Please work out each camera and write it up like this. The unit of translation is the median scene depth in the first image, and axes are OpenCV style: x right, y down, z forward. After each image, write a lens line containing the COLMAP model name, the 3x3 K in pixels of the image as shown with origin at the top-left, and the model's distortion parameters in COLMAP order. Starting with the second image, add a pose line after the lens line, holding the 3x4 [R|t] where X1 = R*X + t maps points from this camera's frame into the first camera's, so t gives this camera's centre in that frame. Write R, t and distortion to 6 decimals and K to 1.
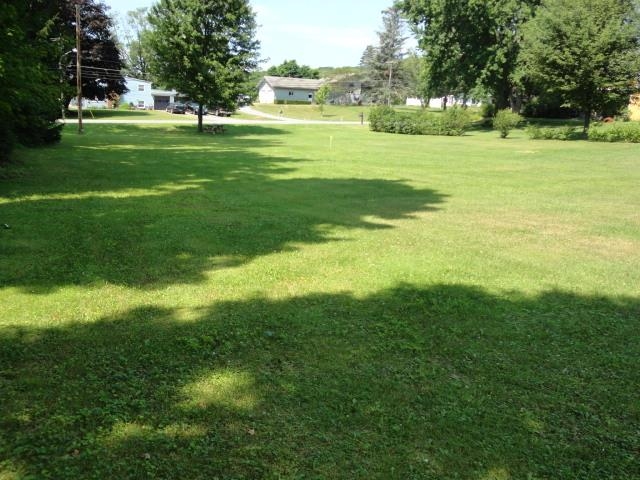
lens RADIAL K [[634.9, 0, 319.4], [0, 634.9, 240.2], [0, 0, 1]] dist [-0.054825, 0.000000]
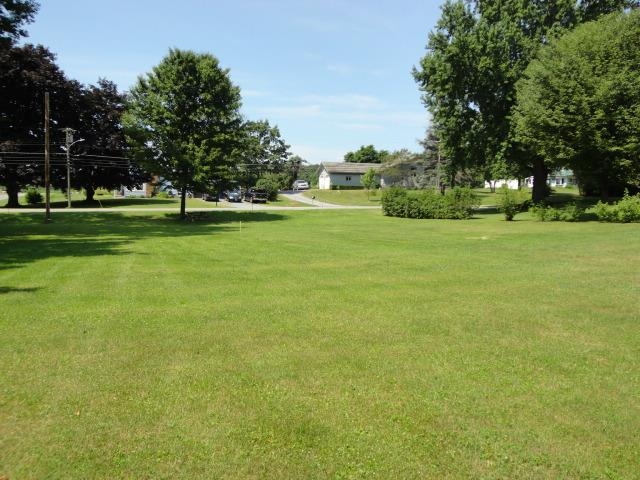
lens RADIAL K [[634.9, 0, 320.4], [0, 634.9, 239.3], [0, 0, 1]] dist [-0.054825, 0.000000]
pose [[0.982976, -0.011712, -0.183360, 0.171019], [-0.013474, 0.990684, -0.135514, -0.020539], [0.183239, 0.135678, 0.973661, 0.139247]]
